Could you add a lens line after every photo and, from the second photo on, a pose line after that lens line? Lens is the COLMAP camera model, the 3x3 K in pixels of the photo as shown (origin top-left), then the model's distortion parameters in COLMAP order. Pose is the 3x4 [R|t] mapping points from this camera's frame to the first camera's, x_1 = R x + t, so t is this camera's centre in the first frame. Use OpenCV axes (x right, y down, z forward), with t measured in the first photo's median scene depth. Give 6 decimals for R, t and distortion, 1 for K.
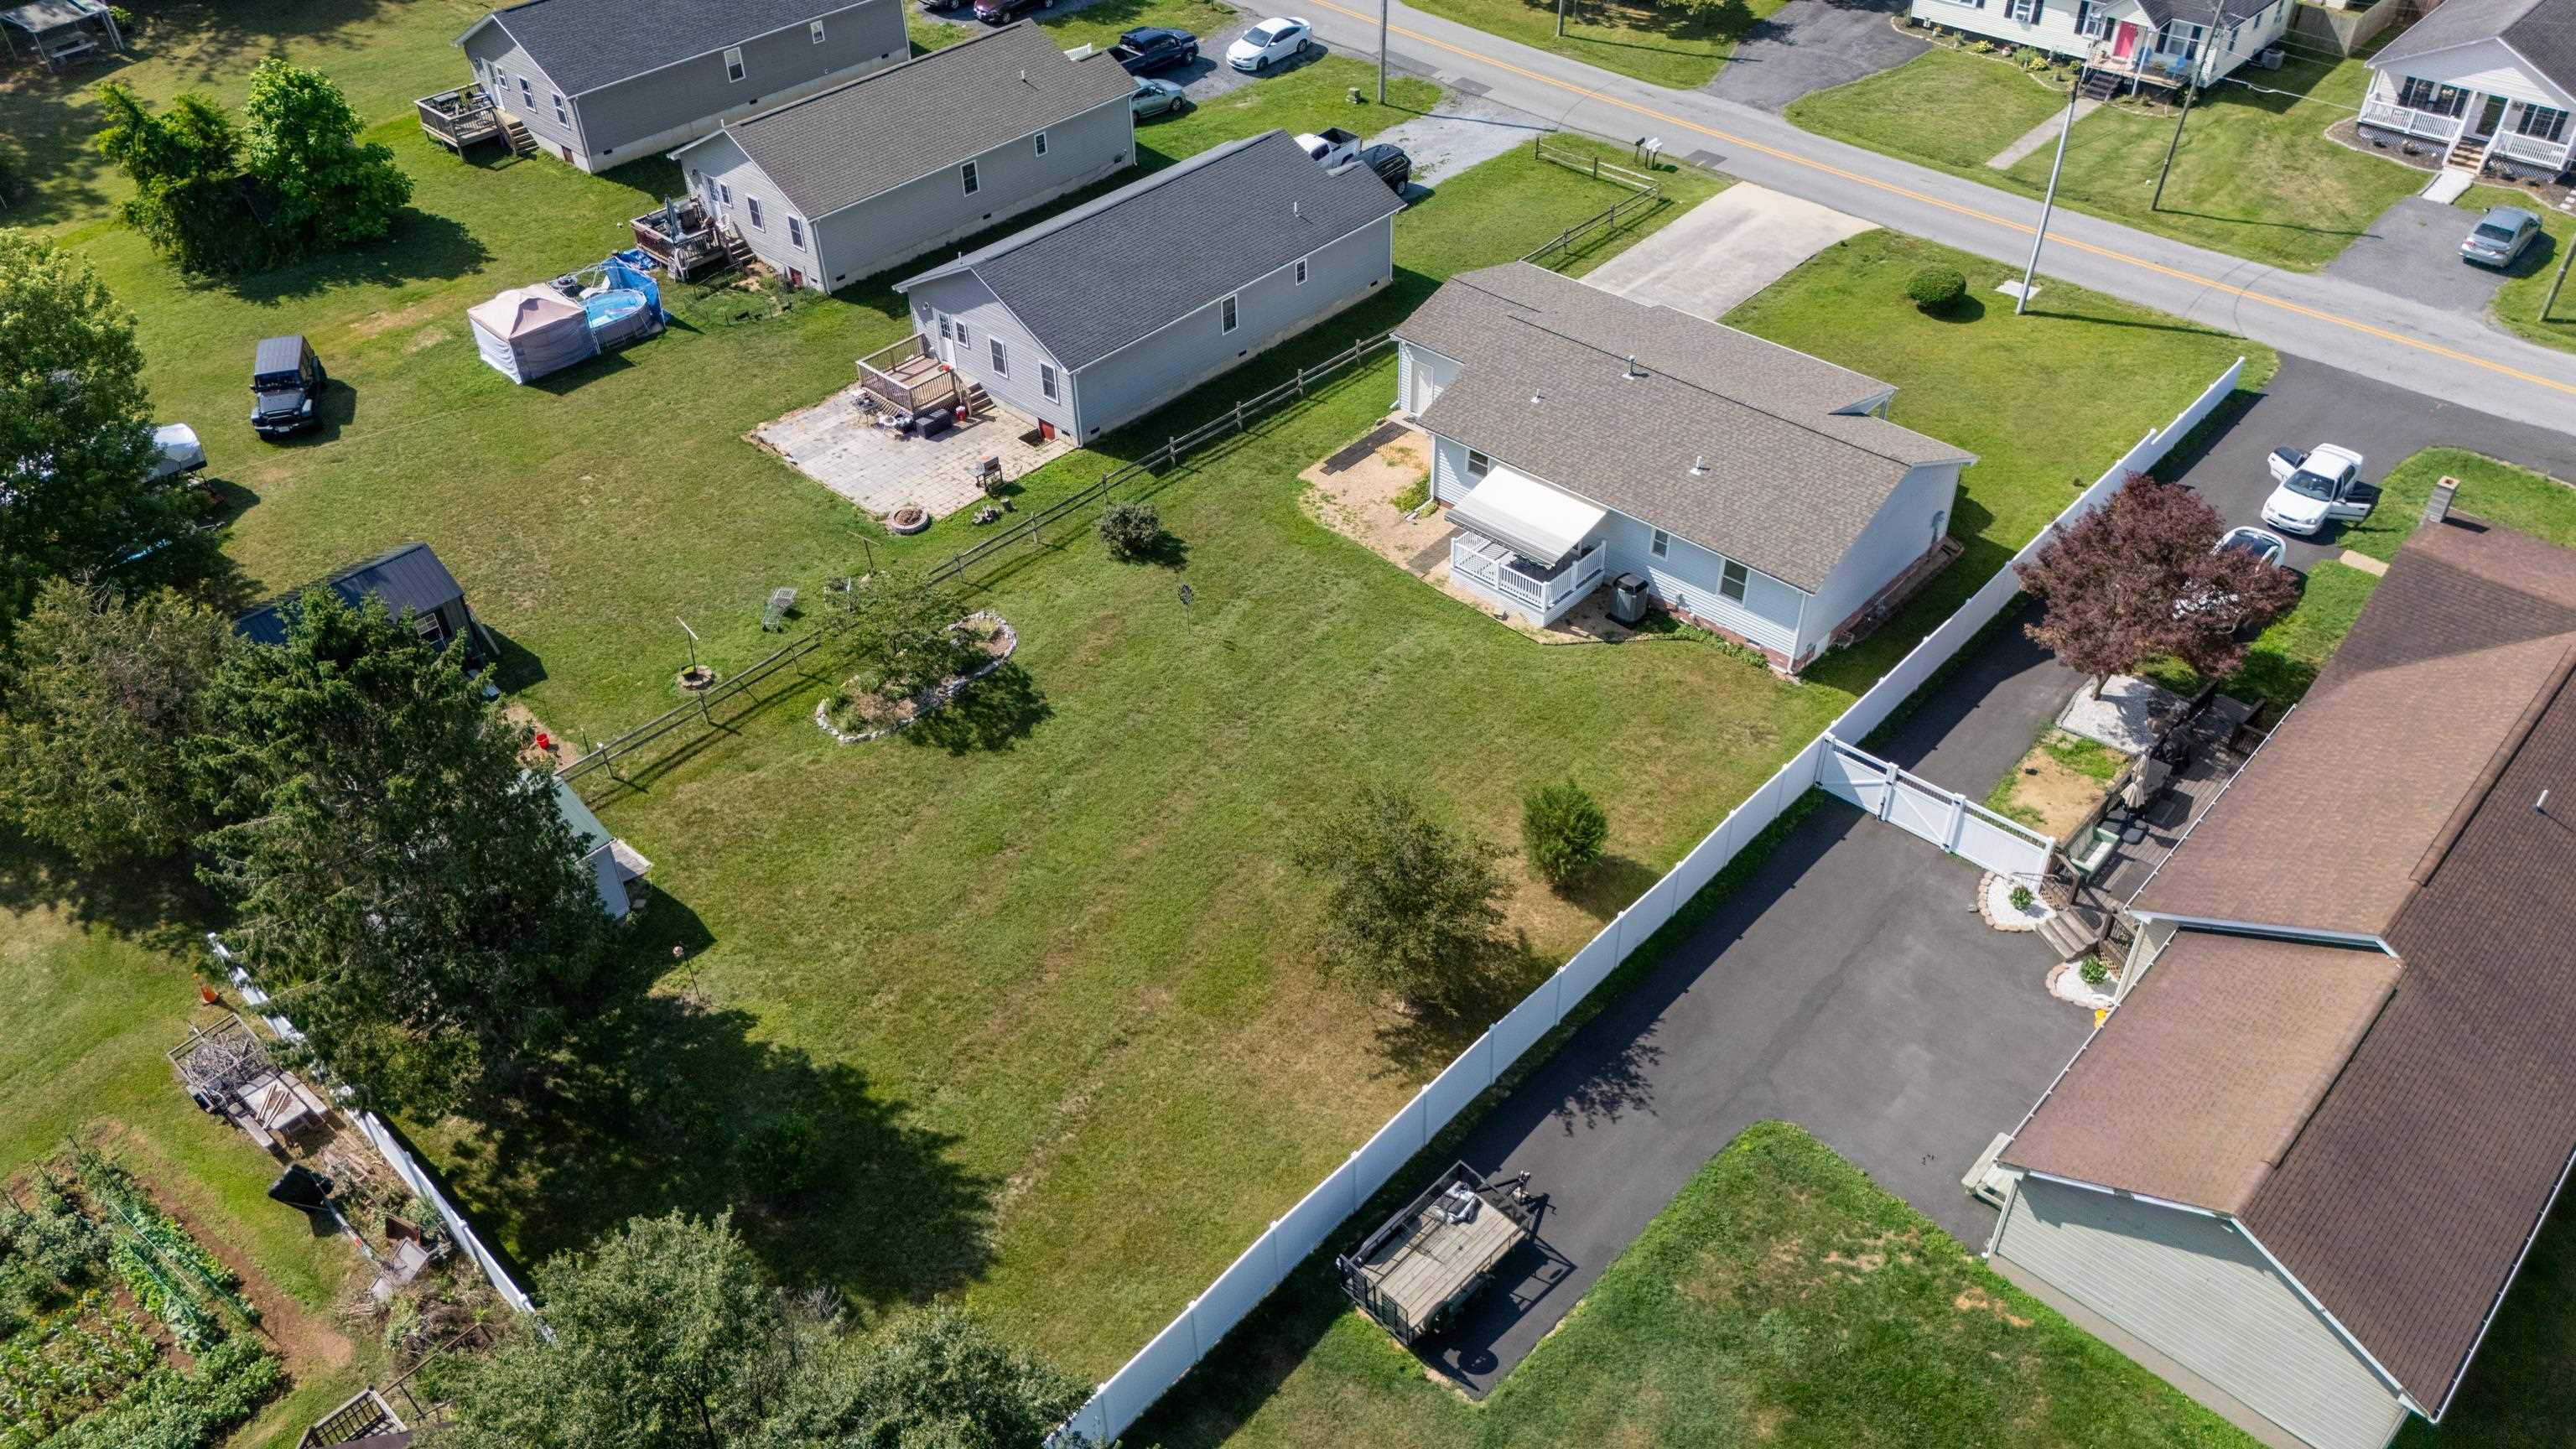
lens RADIAL K [[1901.1, 0, 1287.5], [0, 1901.1, 730.3], [0, 0, 1]] dist [0.068902, -0.070396]
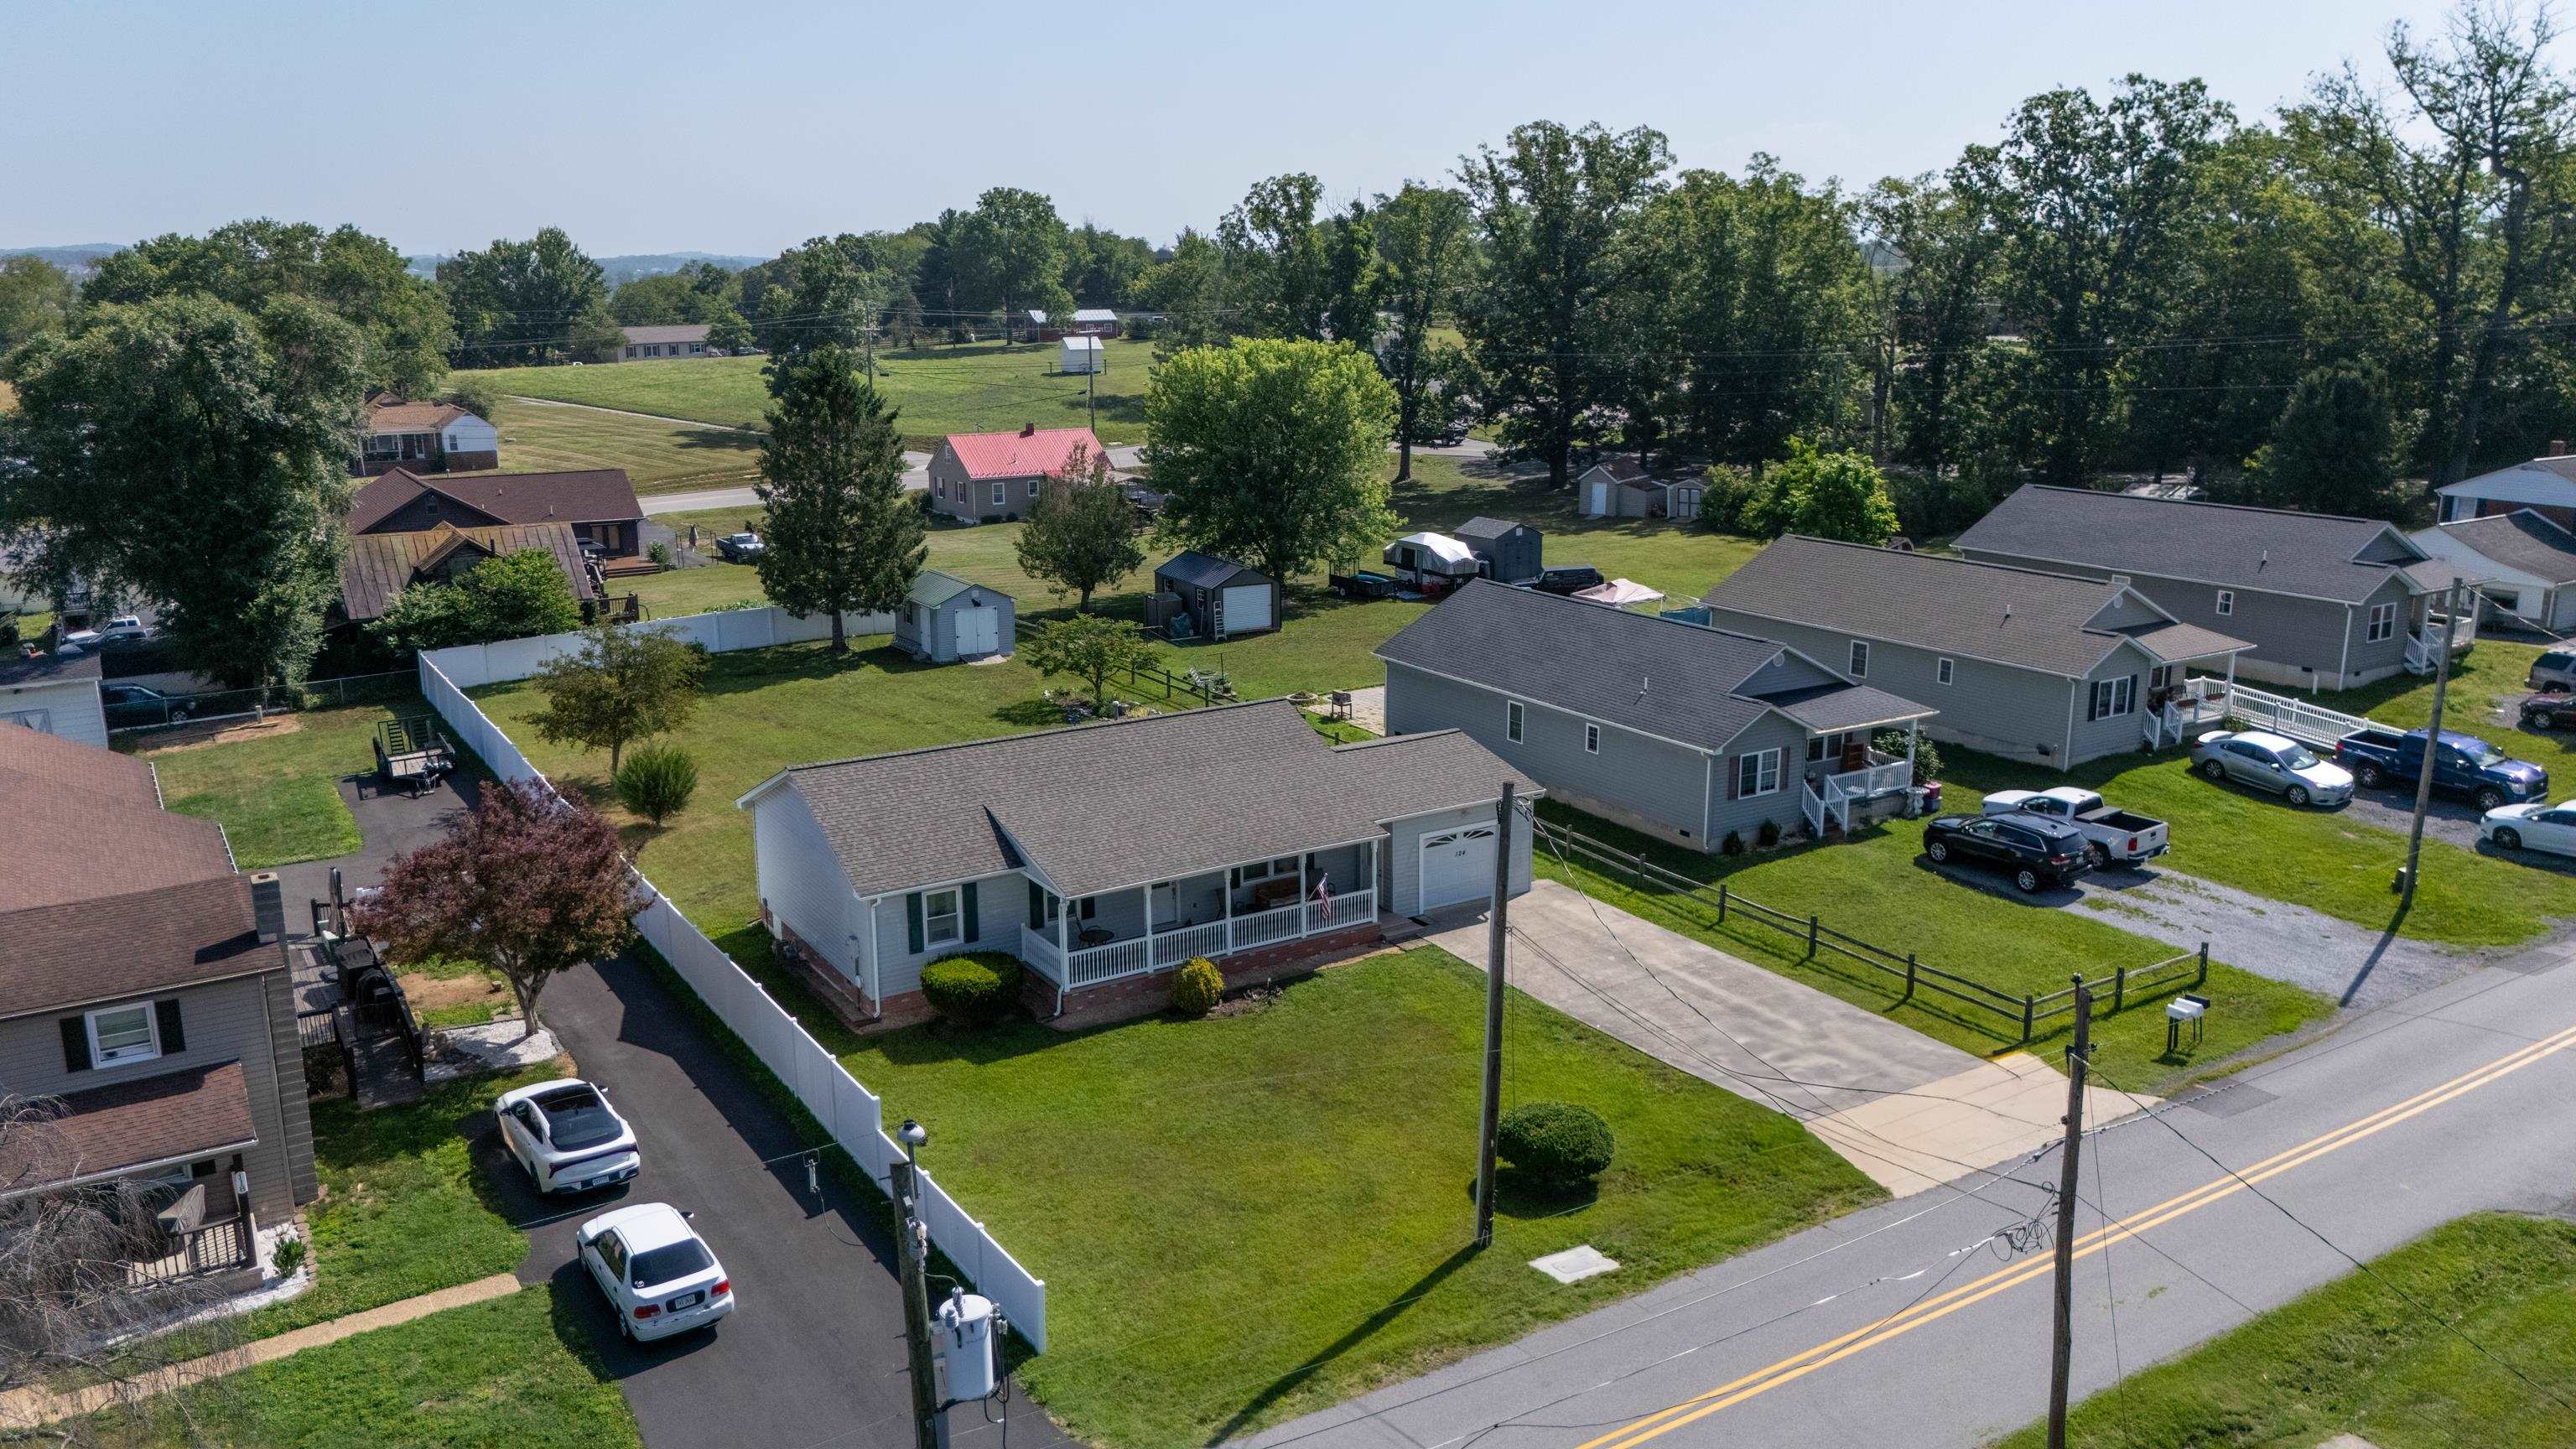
lens RADIAL K [[1901.1, 0, 1287.5], [0, 1901.1, 730.3], [0, 0, 1]] dist [0.068902, -0.070396]
pose [[-0.257246, 0.250808, -0.933231, 0.821934], [-0.605843, 0.710510, 0.357952, -0.459095], [0.752847, 0.657473, -0.030826, 0.913434]]
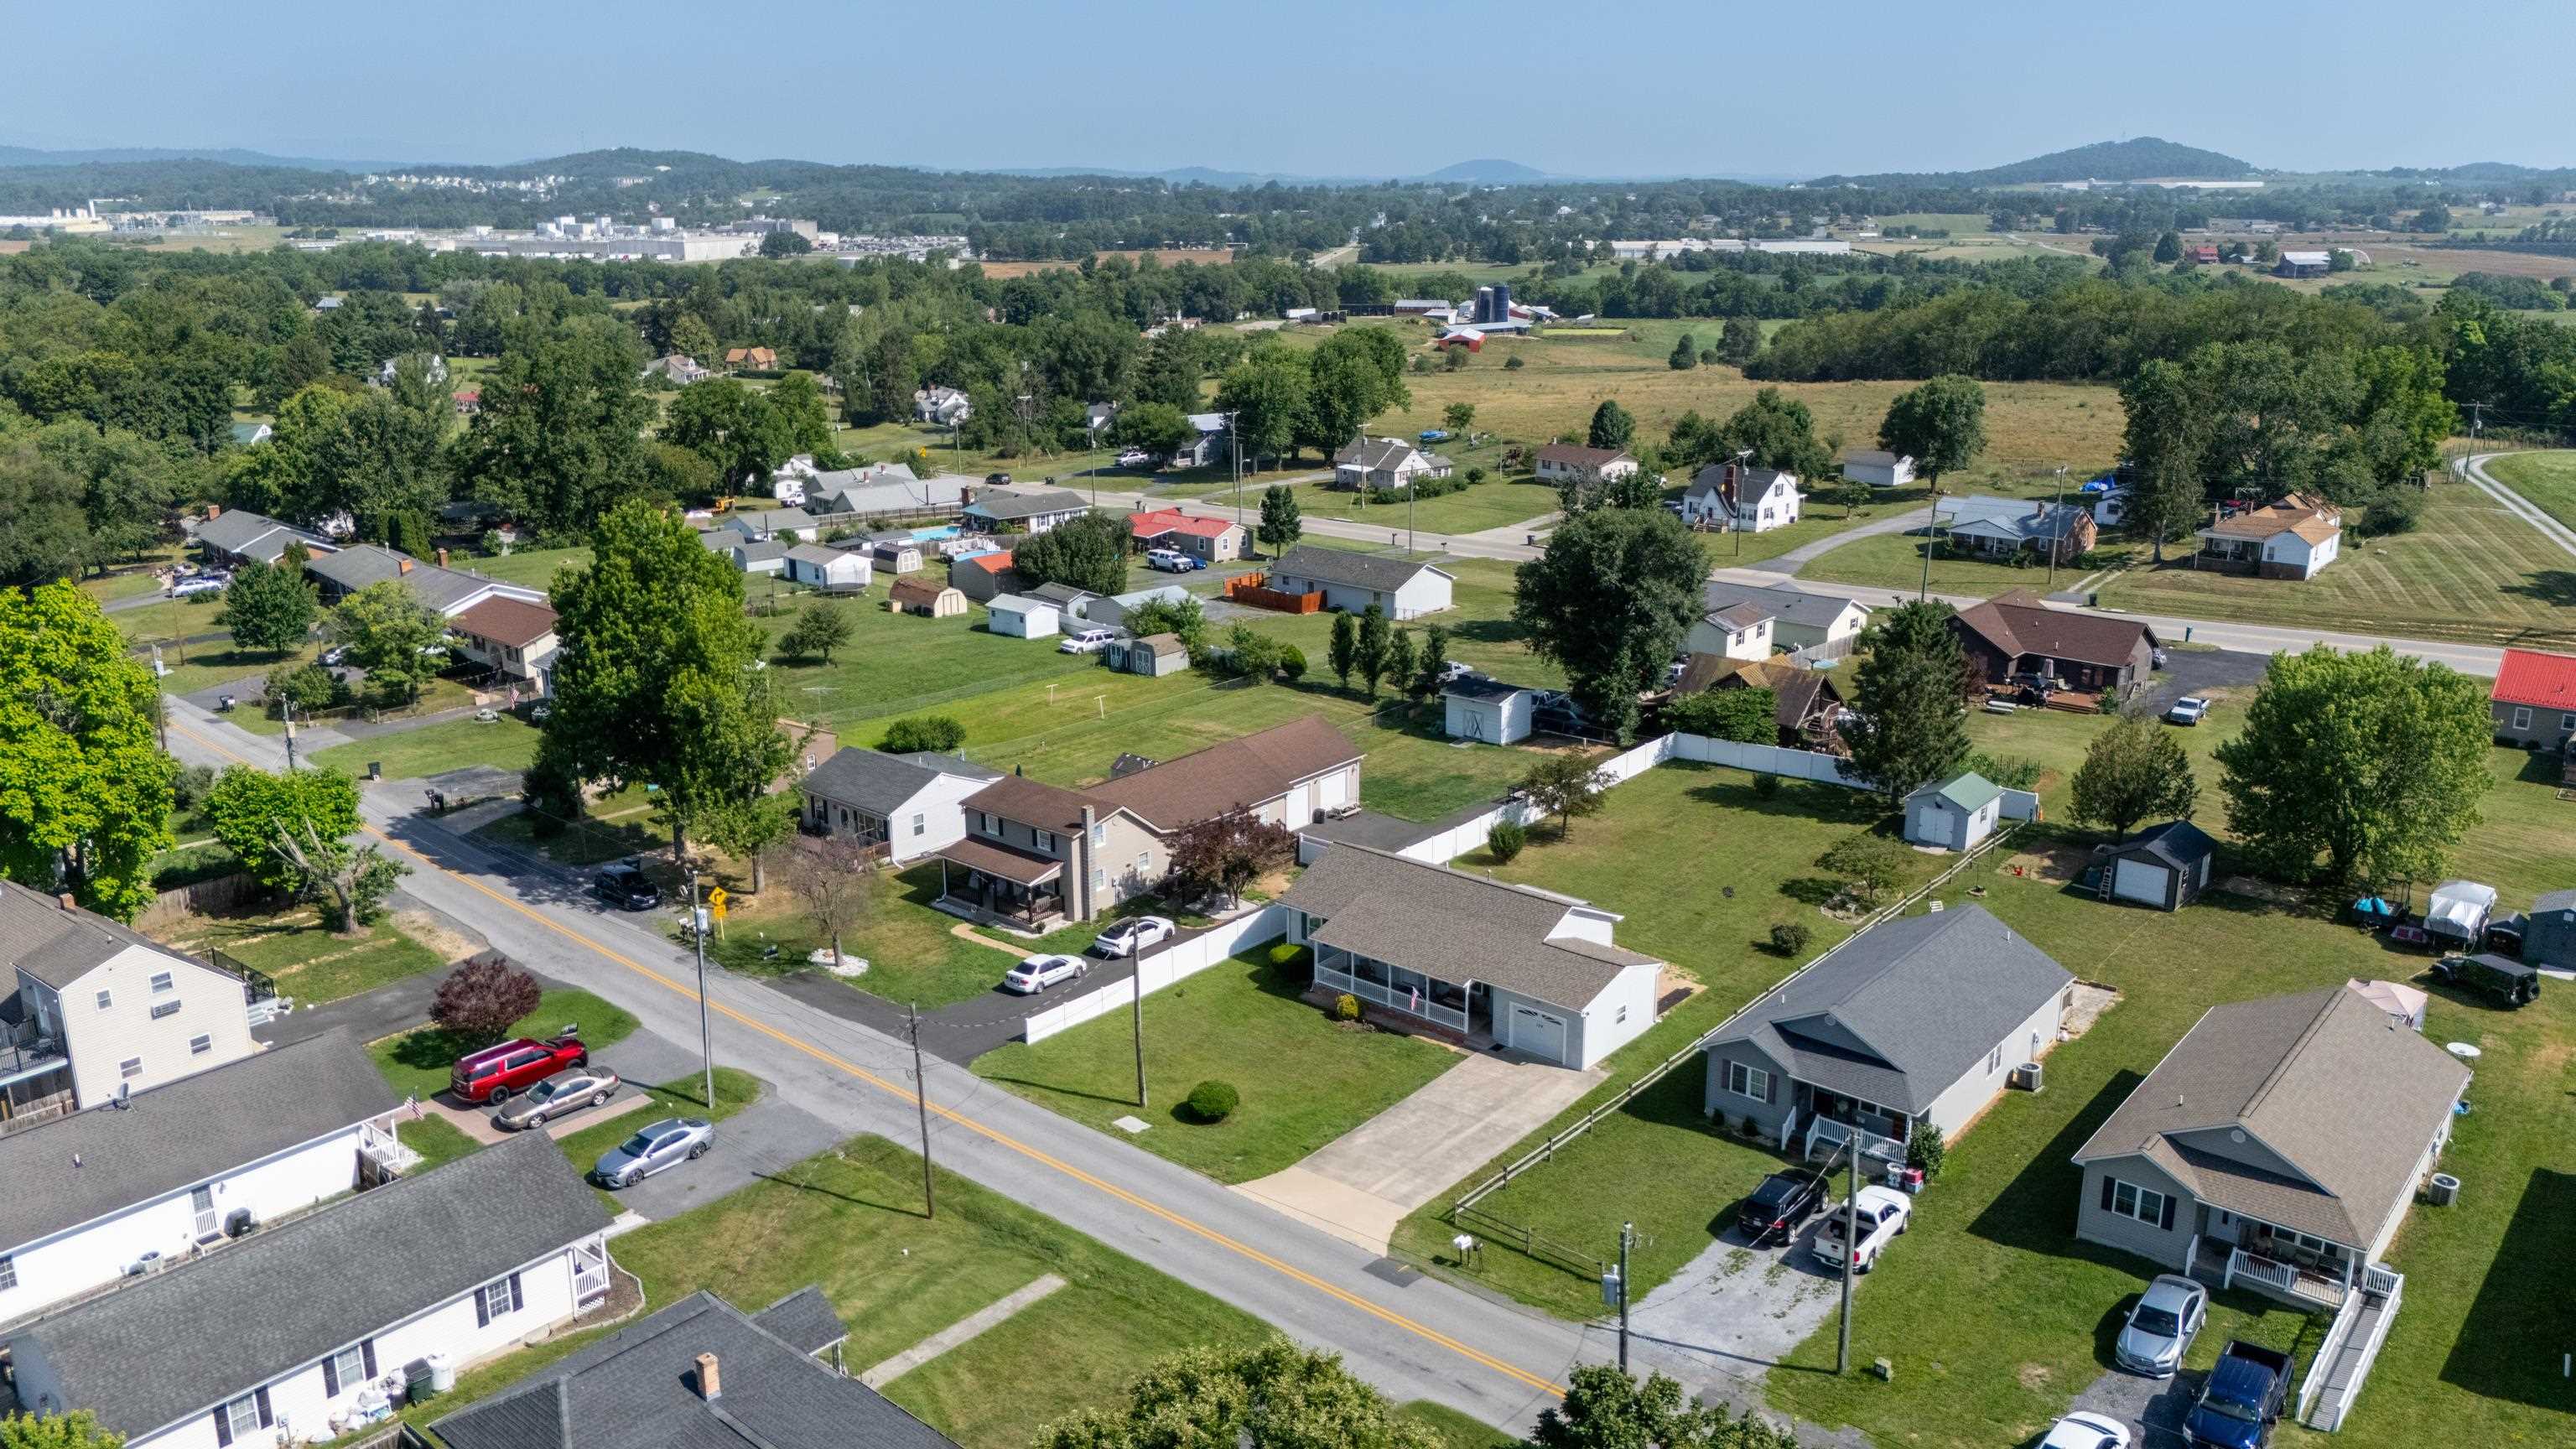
lens RADIAL K [[1892.4, 0, 1288.0], [0, 1892.4, 724.5], [0, 0, 1]] dist [0.092260, -0.123549]
pose [[-0.998522, 0.038438, -0.038431, 0.336800], [-0.009712, 0.569503, 0.821932, -1.298642], [0.053480, 0.821090, -0.568288, 1.489014]]
